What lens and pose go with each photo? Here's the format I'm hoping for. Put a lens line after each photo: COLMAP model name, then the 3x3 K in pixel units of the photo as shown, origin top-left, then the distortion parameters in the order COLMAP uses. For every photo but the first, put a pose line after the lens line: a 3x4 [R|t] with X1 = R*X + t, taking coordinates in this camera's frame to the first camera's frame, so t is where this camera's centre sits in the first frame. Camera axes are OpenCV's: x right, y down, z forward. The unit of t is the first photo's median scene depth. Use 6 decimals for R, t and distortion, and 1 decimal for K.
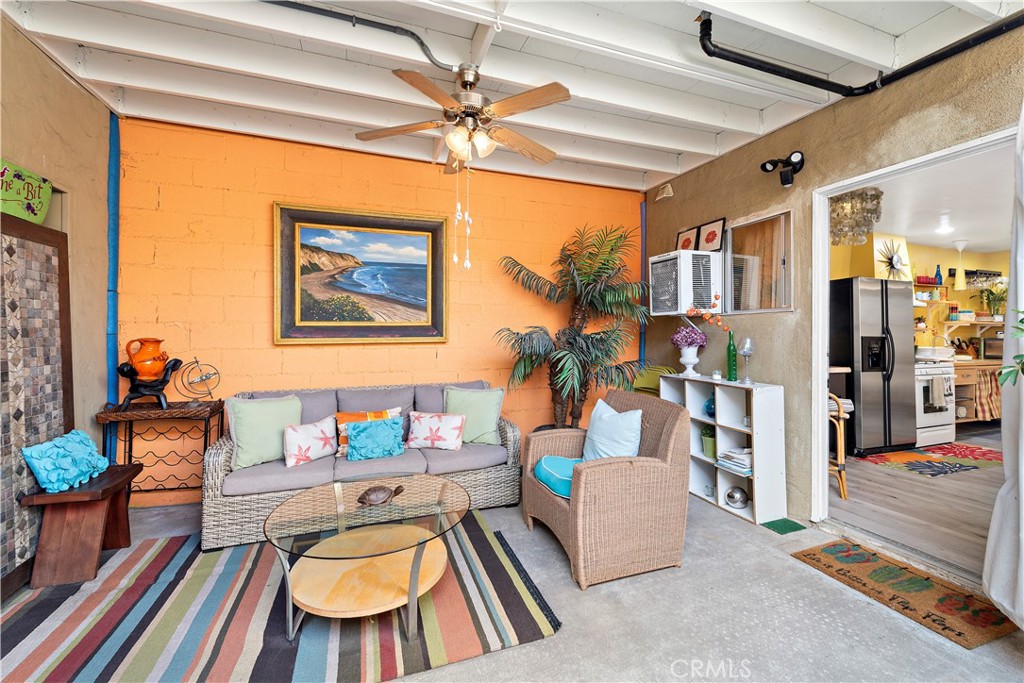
lens RADIAL K [[414.2, 0, 510.3], [0, 414.2, 330.5], [0, 0, 1]] dist [-0.000482, -0.000531]
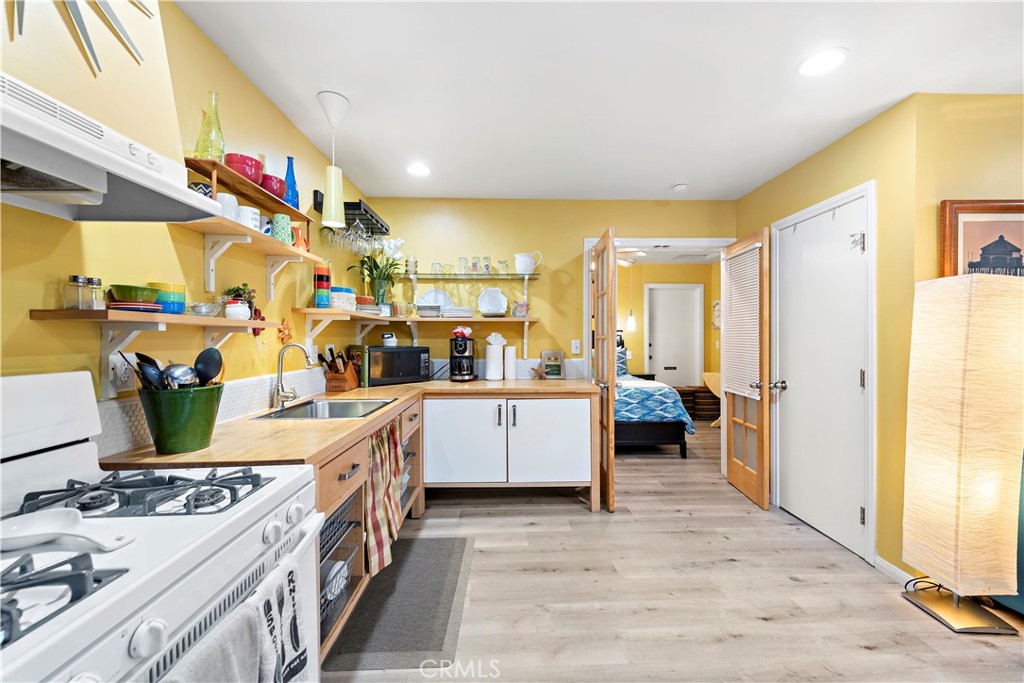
lens RADIAL K [[402.5, 0, 514.4], [0, 402.5, 339.0], [0, 0, 1]] dist [0.001287, 0.000019]
pose [[0.314648, -0.005509, 0.949193, 1.238750], [-0.004569, 0.999963, 0.007318, 0.007653], [-0.949198, -0.006639, 0.314611, 1.140363]]
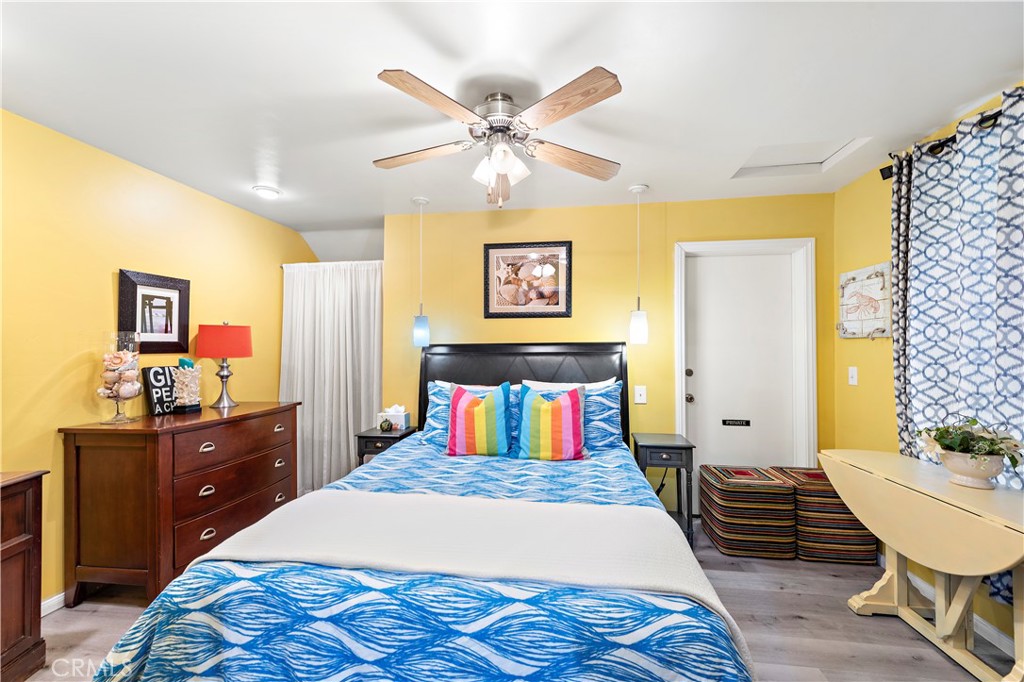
lens RADIAL K [[408.4, 0, 514.2], [0, 408.4, 344.4], [0, 0, 1]] dist [0.011314, -0.000064]
pose [[0.462640, 0.000027, 0.886546, 2.263616], [-0.002950, 0.999995, 0.001509, -0.015783], [-0.886541, -0.003313, 0.462638, 1.052689]]
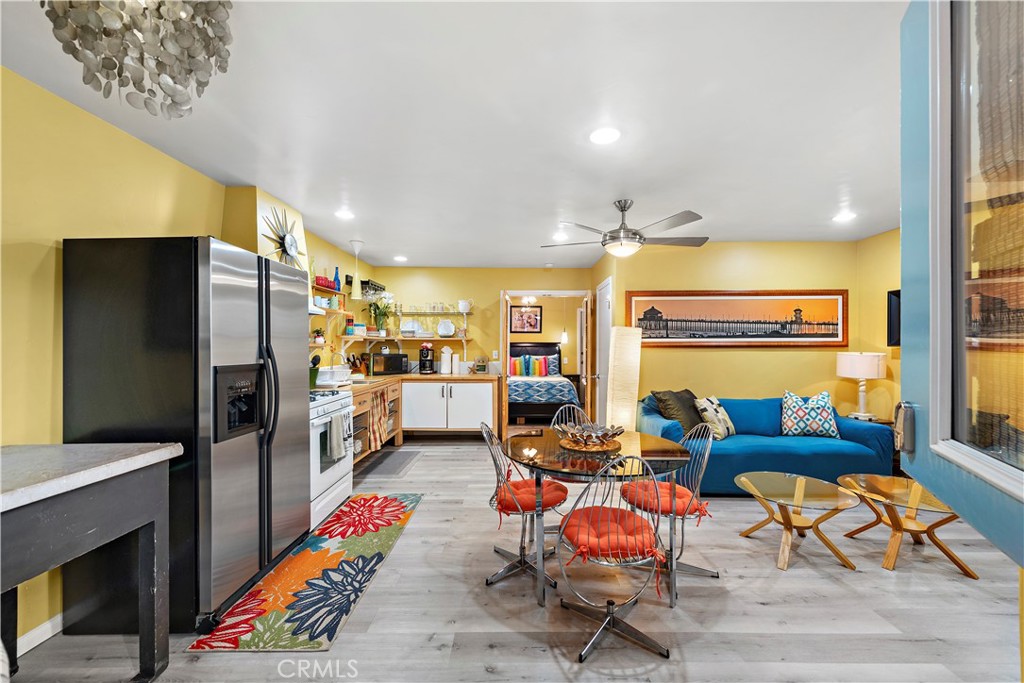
lens RADIAL K [[408.4, 0, 514.2], [0, 408.4, 344.9], [0, 0, 1]] dist [0.011314, -0.000064]
pose [[0.344896, -0.002873, 0.938636, 0.646045], [-0.010712, 0.999918, 0.006997, -0.020565], [-0.938580, -0.012468, 0.344837, 0.637476]]
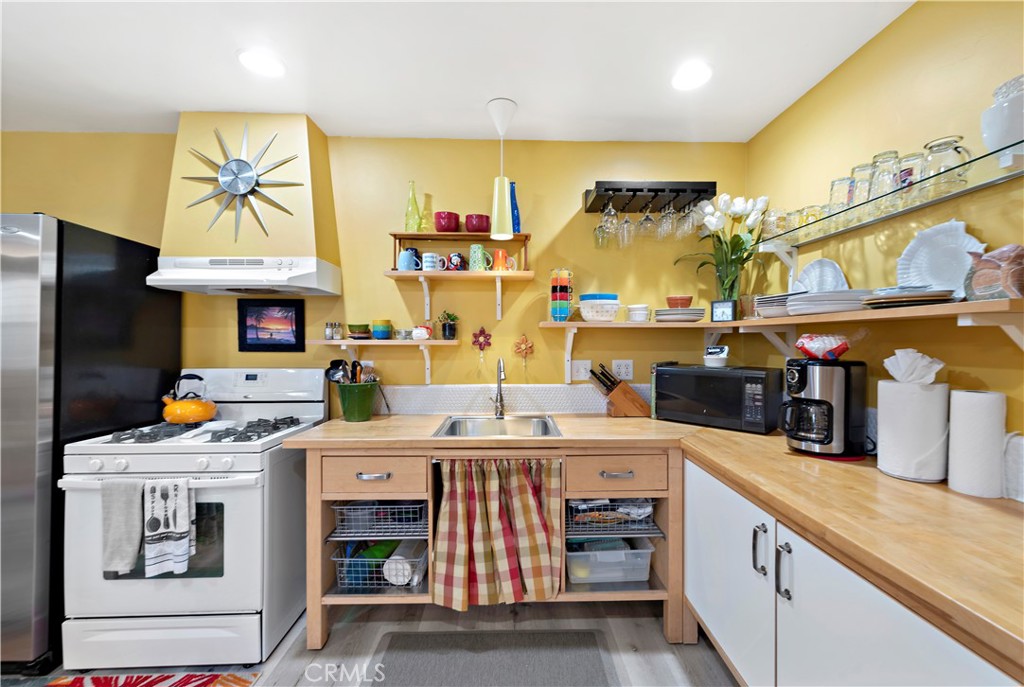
lens RADIAL K [[401.3, 0, 517.0], [0, 401.3, 347.9], [0, 0, 1]] dist [0.007159, -0.000450]
pose [[0.948233, 0.003658, -0.317554, 1.930705], [0.004662, 0.999666, 0.025437, -0.012150], [0.317541, -0.025601, 0.947899, 1.039290]]
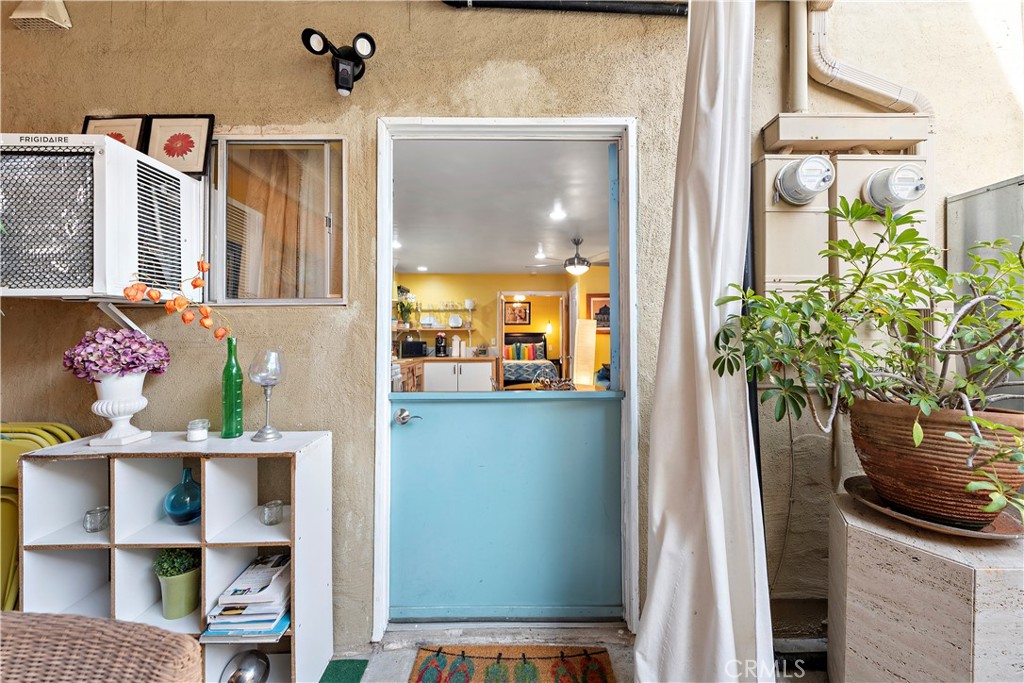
lens RADIAL K [[407.8, 0, 506.3], [0, 407.8, 329.6], [0, 0, 1]] dist [0.007045, -0.000217]
pose [[0.345919, 0.012940, 0.938175, 0.165150], [-0.002964, 0.999915, -0.012699, -0.002680], [-0.938260, 0.001612, 0.345928, 0.467591]]
